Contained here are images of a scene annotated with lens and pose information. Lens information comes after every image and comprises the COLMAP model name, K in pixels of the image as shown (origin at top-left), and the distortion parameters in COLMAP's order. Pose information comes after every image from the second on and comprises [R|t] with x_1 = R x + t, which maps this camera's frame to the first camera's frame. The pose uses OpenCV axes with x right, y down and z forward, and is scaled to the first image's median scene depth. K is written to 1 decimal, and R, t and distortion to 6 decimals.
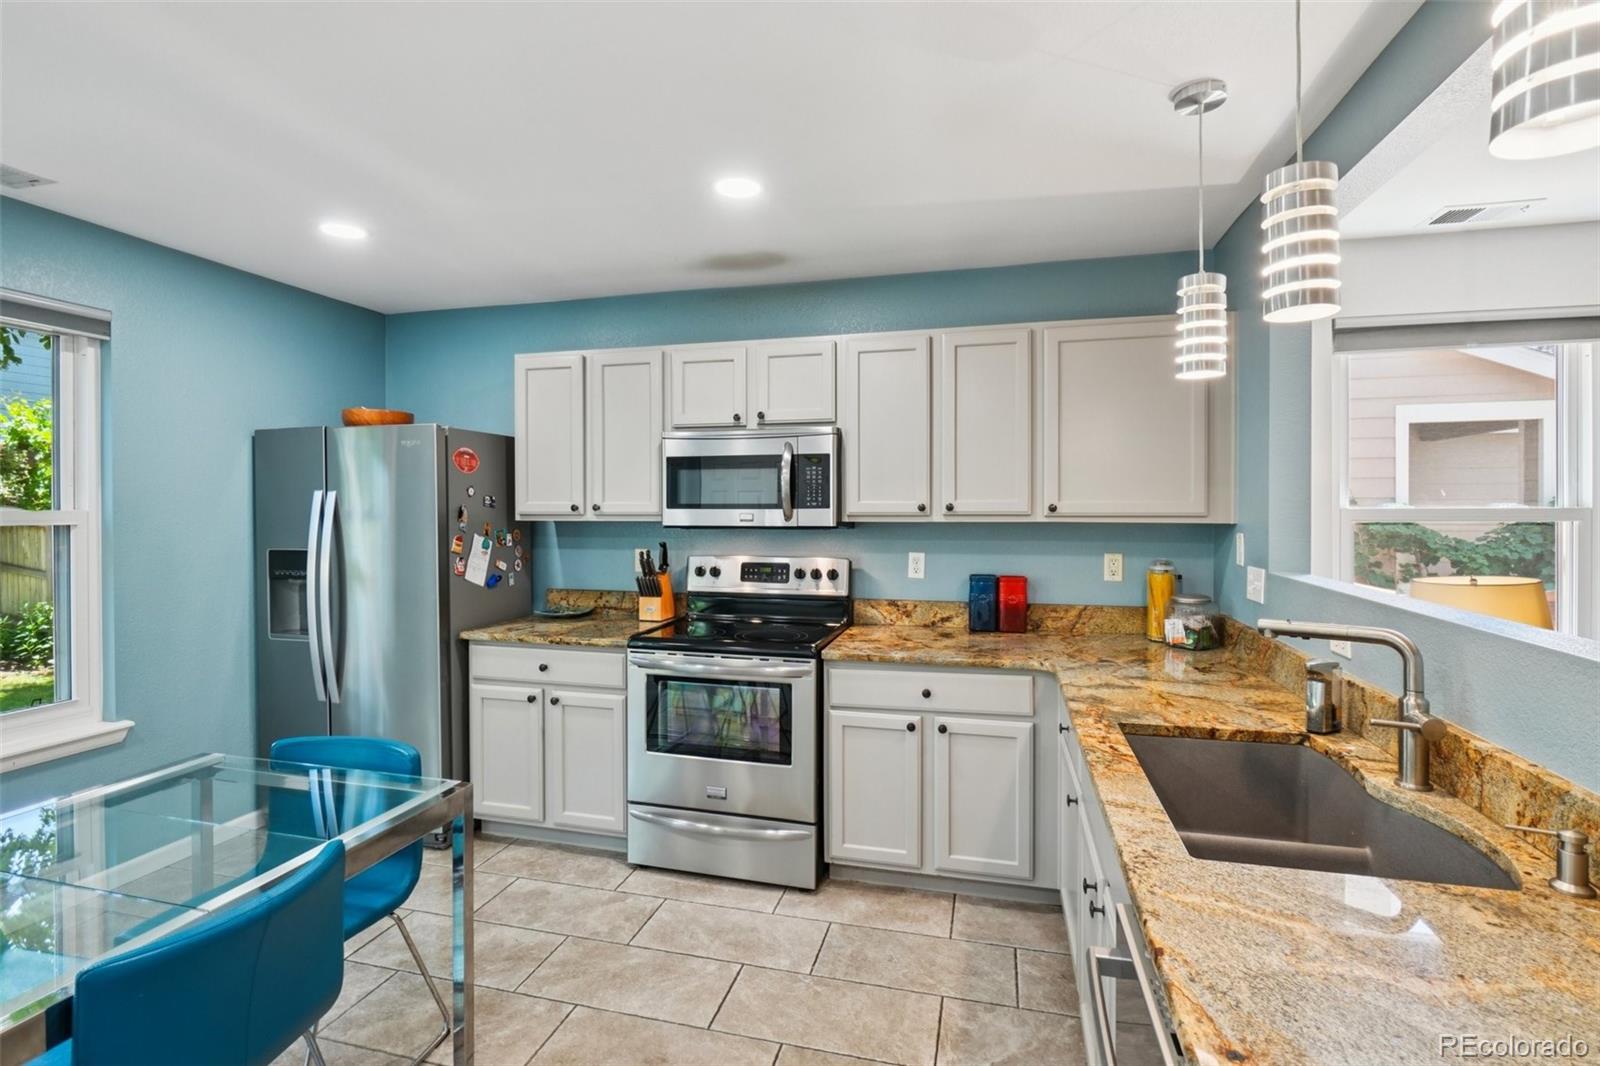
lens RADIAL K [[767.7, 0, 800.6], [0, 767.7, 512.9], [0, 0, 1]] dist [-0.006421, -0.000365]
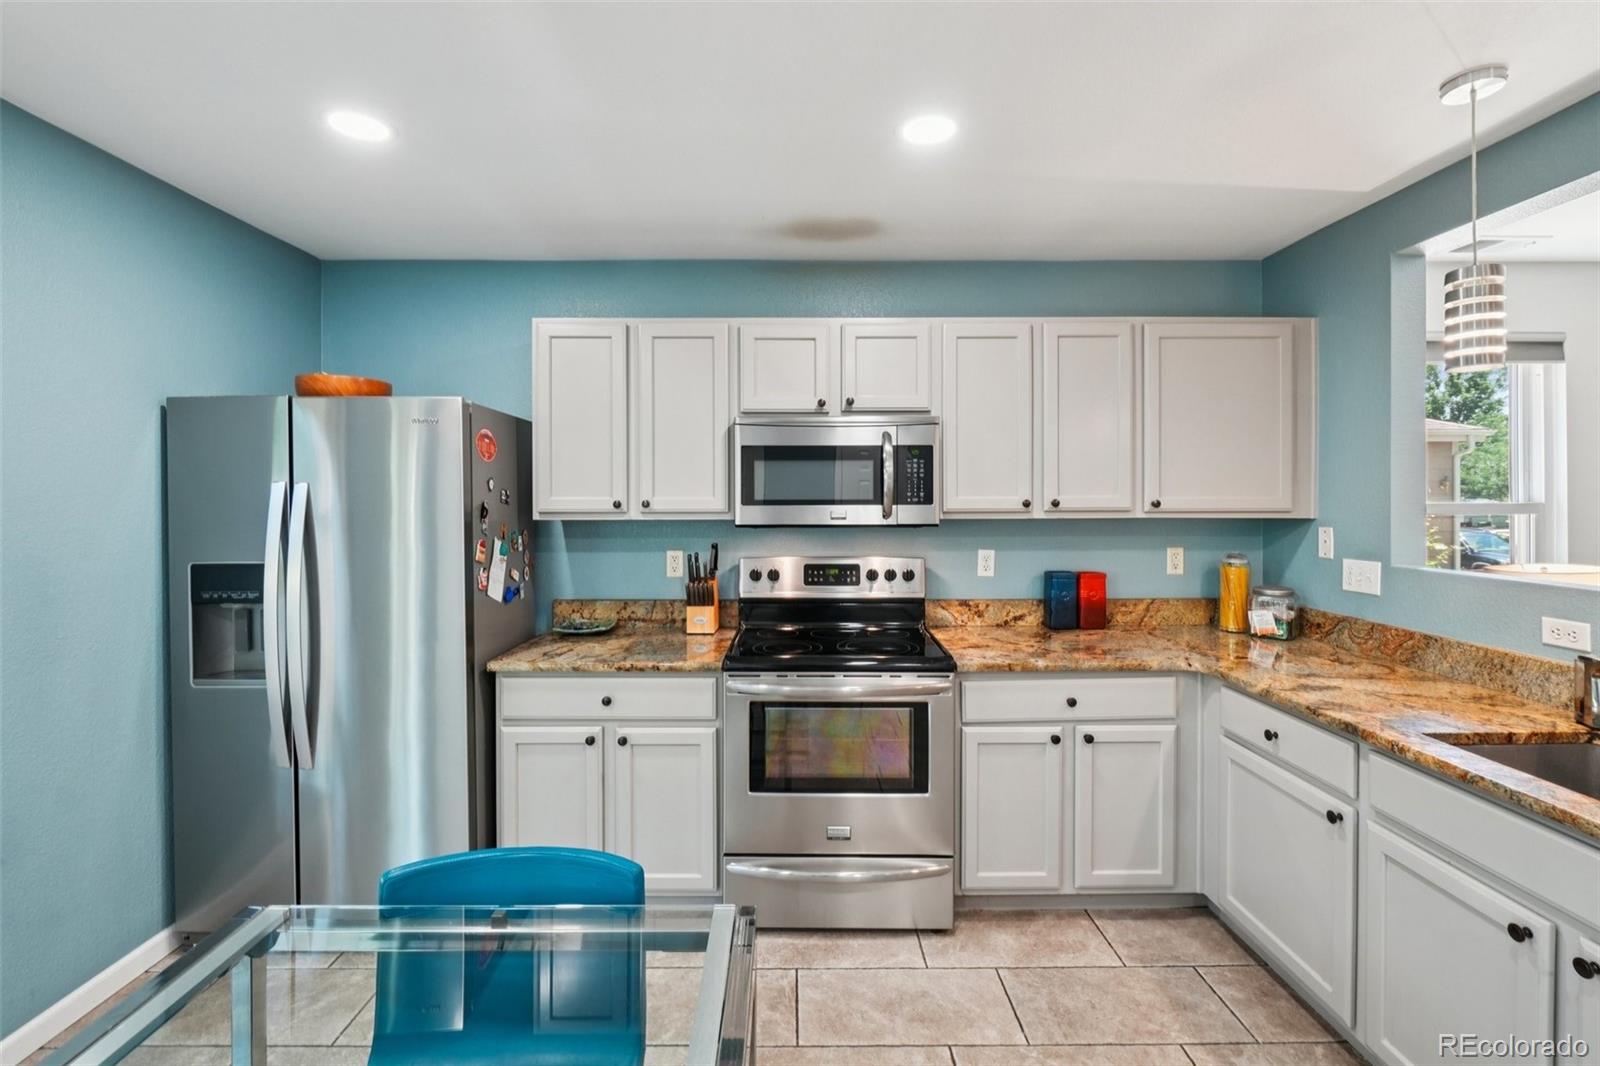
lens RADIAL K [[704.1, 0, 798.9], [0, 704.1, 501.0], [0, 0, 1]] dist [-0.003589, -0.001090]
pose [[0.965396, -0.001619, 0.260782, -0.336048], [0.003022, 0.999983, -0.004981, -0.006423], [-0.260770, 0.005597, 0.965385, 0.225424]]
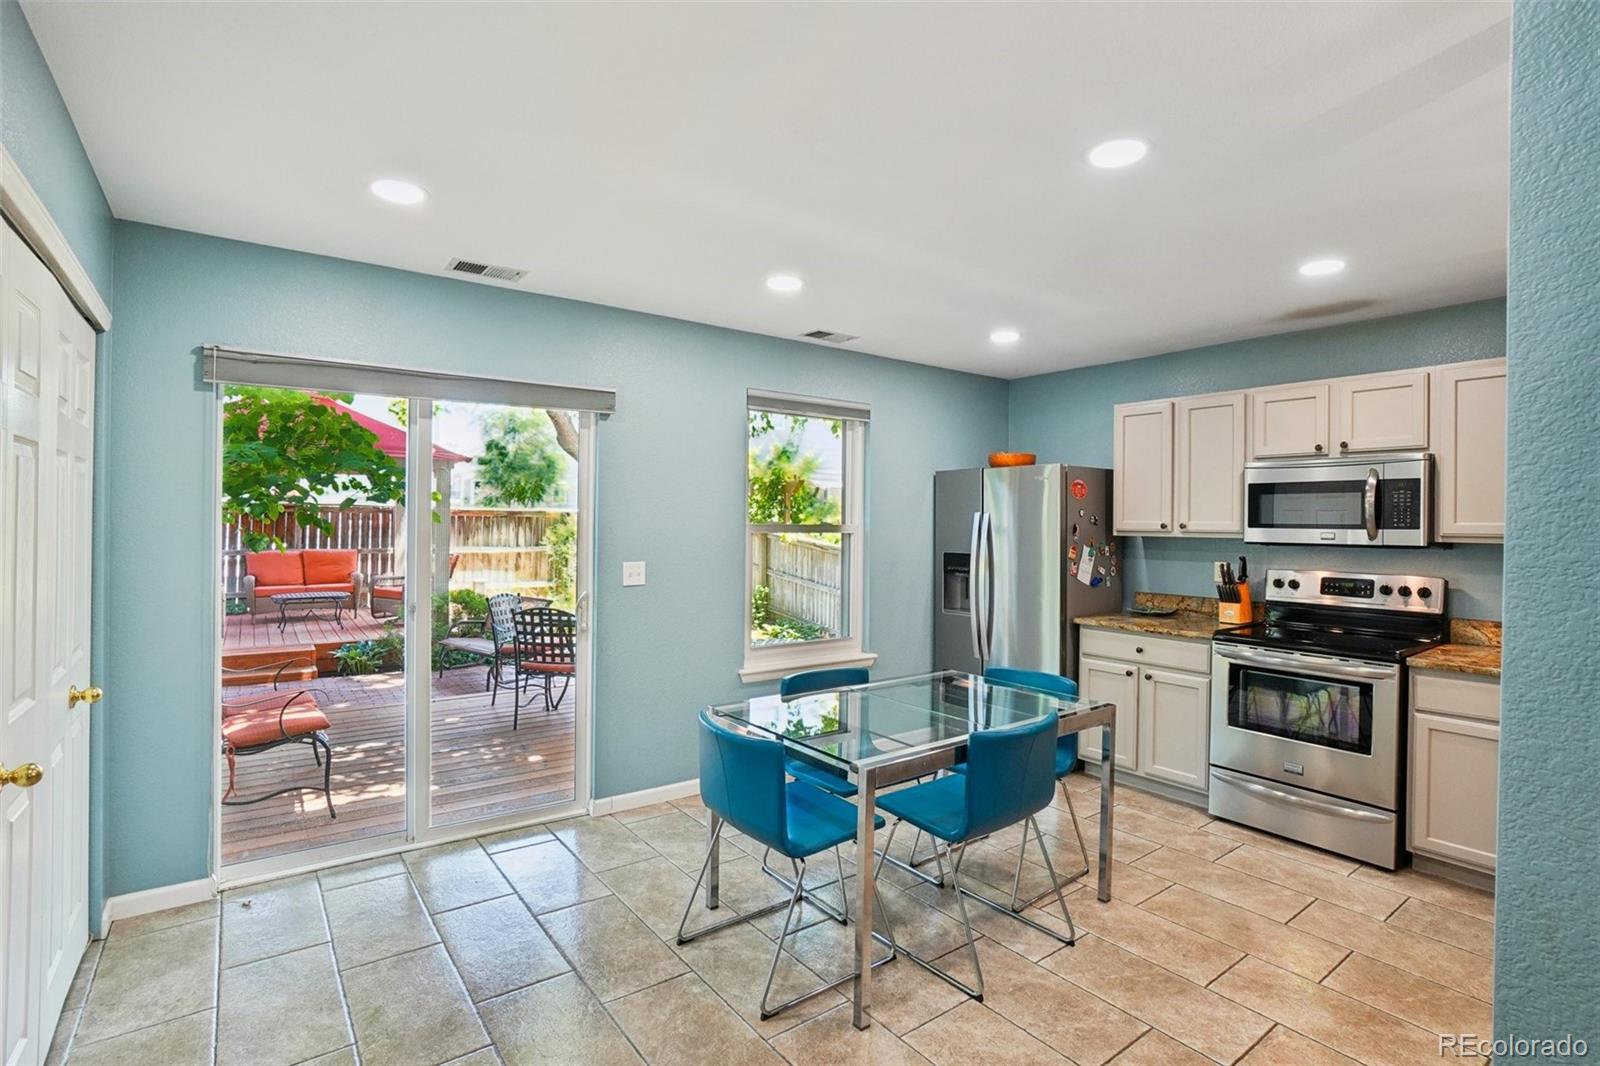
lens RADIAL K [[772.9, 0, 799.1], [0, 772.9, 525.2], [0, 0, 1]] dist [-0.054999, 0.024495]
pose [[0.779022, 0.010226, -0.626914, 0.021494], [-0.013896, 0.999903, -0.000957, 0.001522], [0.626843, 0.009457, 0.779088, -0.361366]]
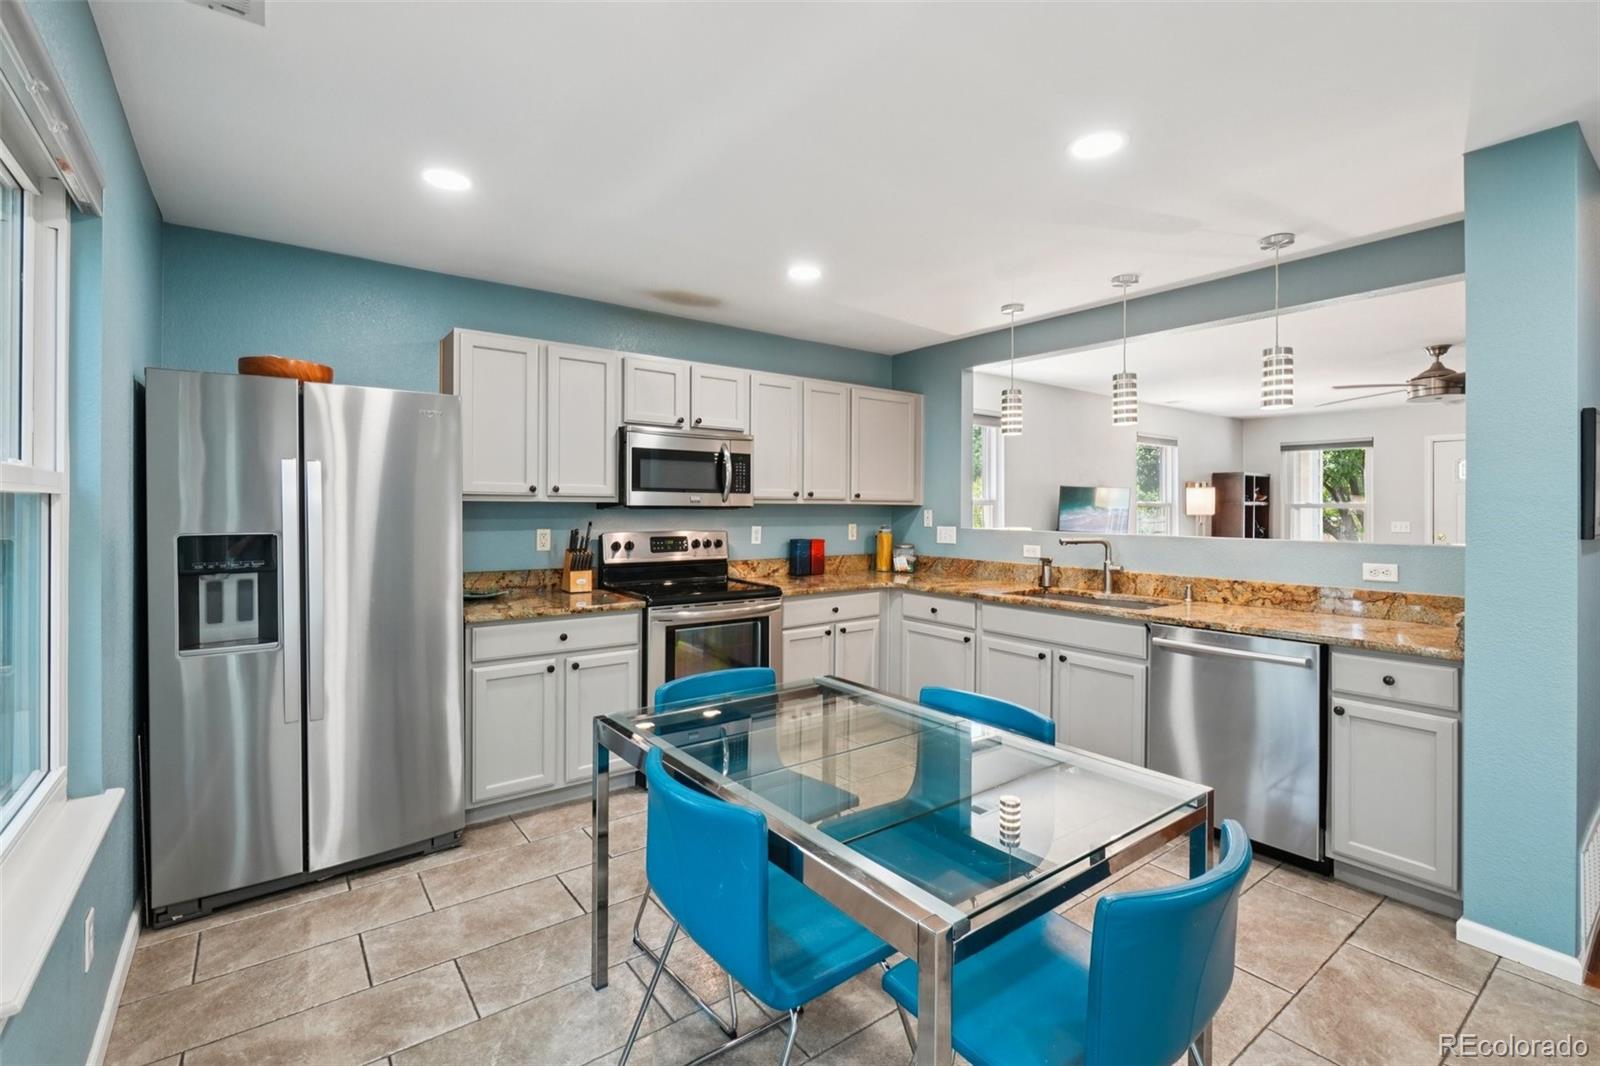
lens RADIAL K [[706.1, 0, 795.4], [0, 706.1, 508.1], [0, 0, 1]] dist [-0.003078, -0.000213]
pose [[0.622167, 0.004028, 0.782874, -0.913128], [0.001102, 0.999981, -0.006022, 0.028409], [-0.782884, 0.004610, 0.622151, 0.134842]]
